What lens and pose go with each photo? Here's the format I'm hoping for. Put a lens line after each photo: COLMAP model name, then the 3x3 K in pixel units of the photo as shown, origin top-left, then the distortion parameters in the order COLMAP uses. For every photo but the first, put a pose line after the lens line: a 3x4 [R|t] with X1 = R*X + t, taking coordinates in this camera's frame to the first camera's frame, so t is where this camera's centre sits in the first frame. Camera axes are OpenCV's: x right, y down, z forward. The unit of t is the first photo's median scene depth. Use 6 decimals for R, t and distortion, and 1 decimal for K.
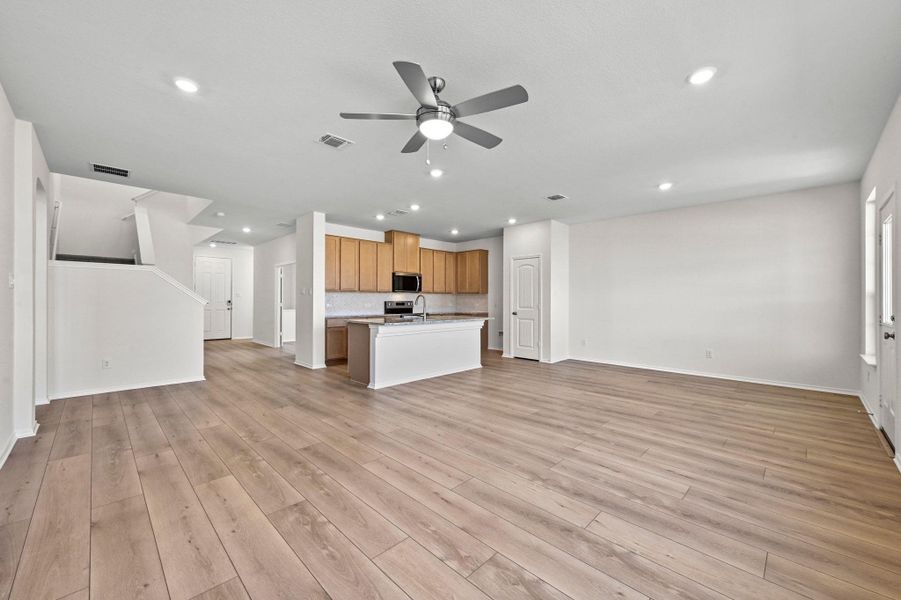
lens RADIAL K [[356.6, 0, 452.4], [0, 356.6, 296.8], [0, 0, 1]] dist [0.001307, 0.000297]
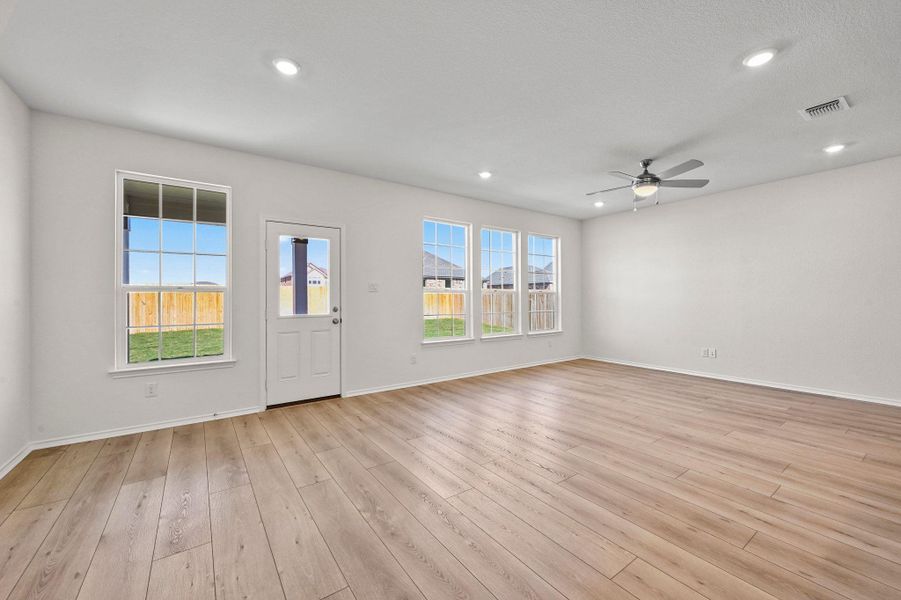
lens RADIAL K [[356.6, 0, 452.4], [0, 356.6, 296.8], [0, 0, 1]] dist [0.001307, 0.000297]
pose [[-0.986113, 0.000805, 0.166076, 0.424068], [-0.001095, 0.999935, -0.011350, 0.017978], [-0.166075, -0.011374, -0.986048, 2.129455]]
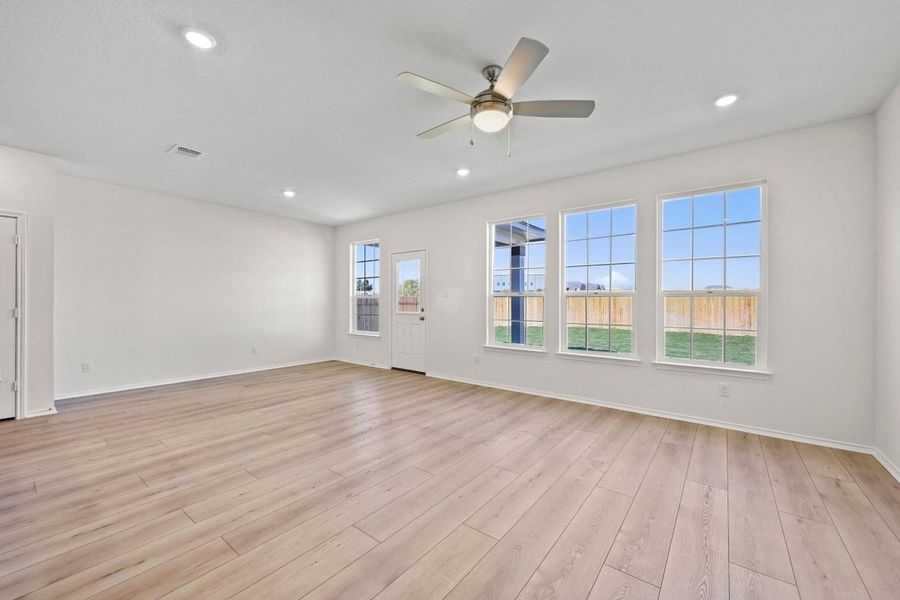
lens RADIAL K [[354.7, 0, 450.2], [0, 354.7, 302.0], [0, 0, 1]] dist [0.000660, 0.000061]
pose [[-0.122894, -0.003204, 0.992415, -0.754694], [-0.012527, 0.999920, 0.001677, 0.005134], [-0.992341, -0.012226, -0.122924, 0.959529]]
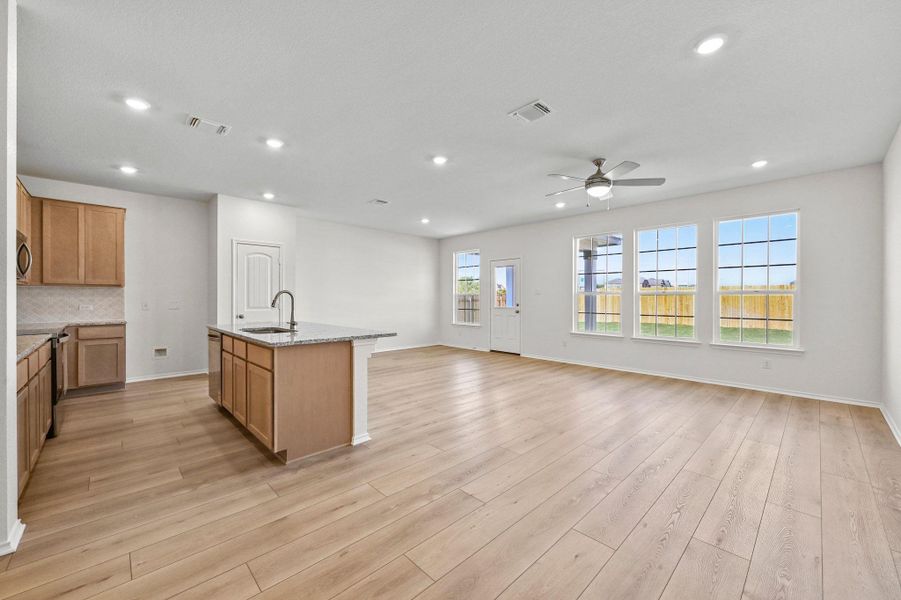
lens RADIAL K [[352.3, 0, 450.5], [0, 352.3, 300.0], [0, 0, 1]] dist [0.000088, 0.000051]
pose [[0.022678, -0.007706, 0.999713, -1.265782], [-0.010737, 0.999911, 0.007951, 0.003733], [-0.999685, -0.010915, 0.022593, 1.268404]]
